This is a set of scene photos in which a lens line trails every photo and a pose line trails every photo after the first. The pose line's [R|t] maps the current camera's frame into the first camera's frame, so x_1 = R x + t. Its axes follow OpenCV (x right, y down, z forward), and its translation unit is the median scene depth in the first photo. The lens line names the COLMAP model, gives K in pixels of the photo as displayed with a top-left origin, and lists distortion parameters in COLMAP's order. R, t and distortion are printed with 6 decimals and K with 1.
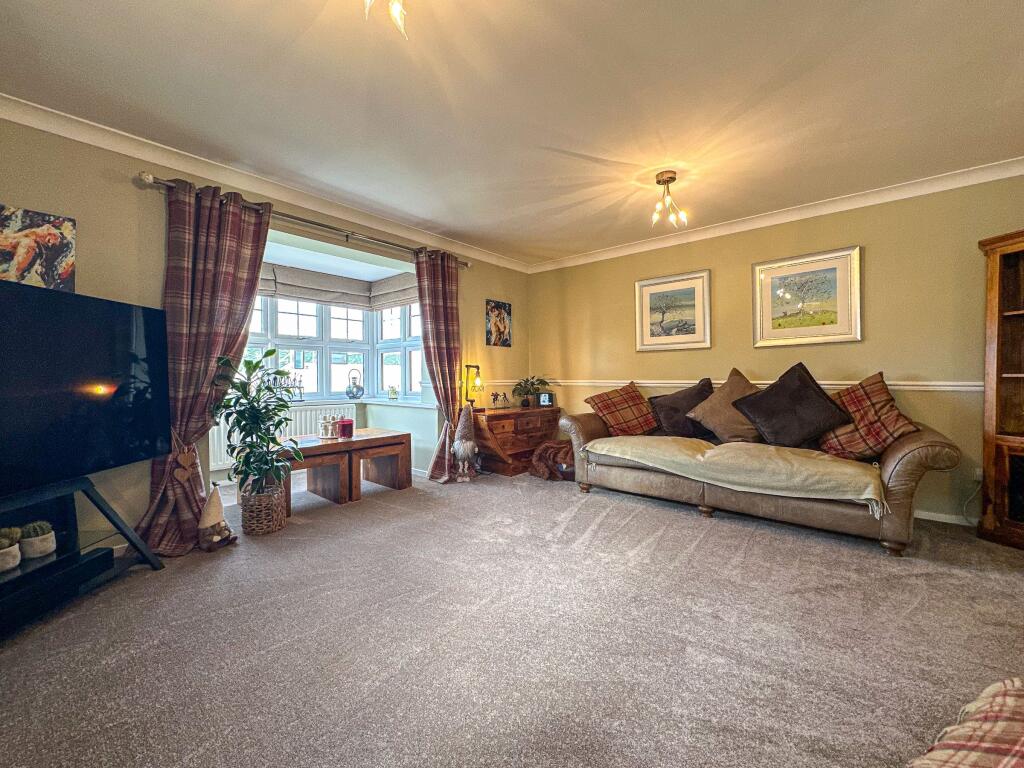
lens RADIAL K [[418.7, 0, 512.0], [0, 418.7, 384.0], [0, 0, 1]] dist [-0.003677, -0.000275]
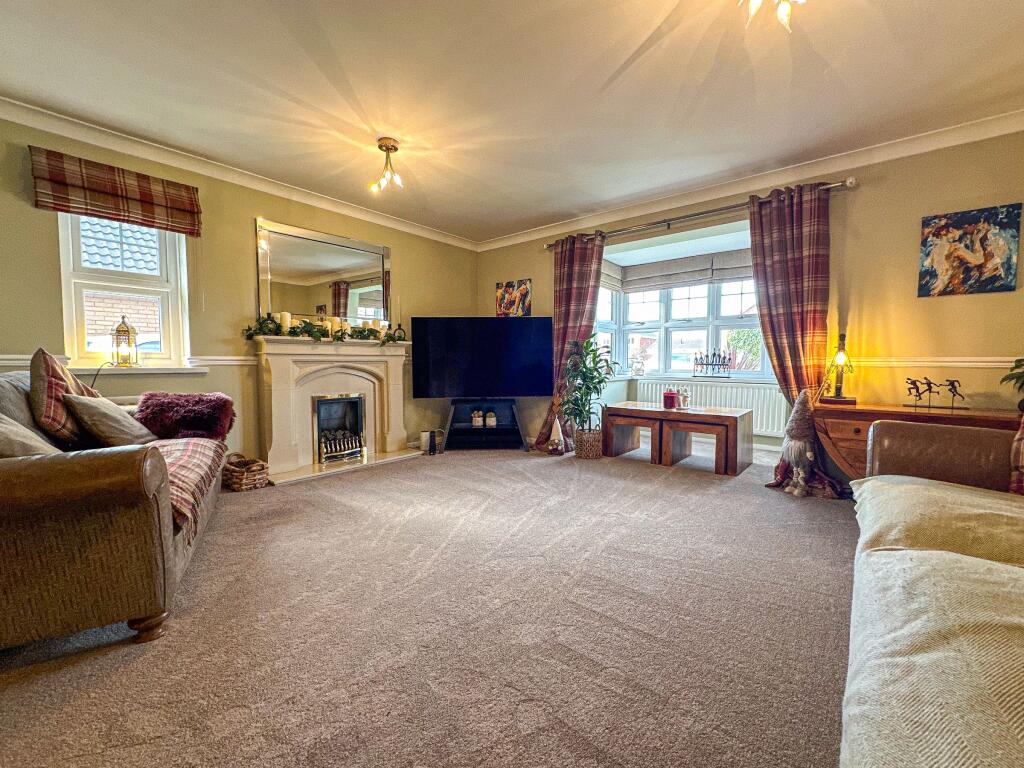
lens RADIAL K [[418.7, 0, 512.0], [0, 418.7, 384.0], [0, 0, 1]] dist [-0.003677, -0.000275]
pose [[0.033476, 0.057879, -0.997762, 0.592383], [-0.017799, 0.998198, 0.057307, 0.006194], [0.999281, 0.015841, 0.034446, 0.475332]]
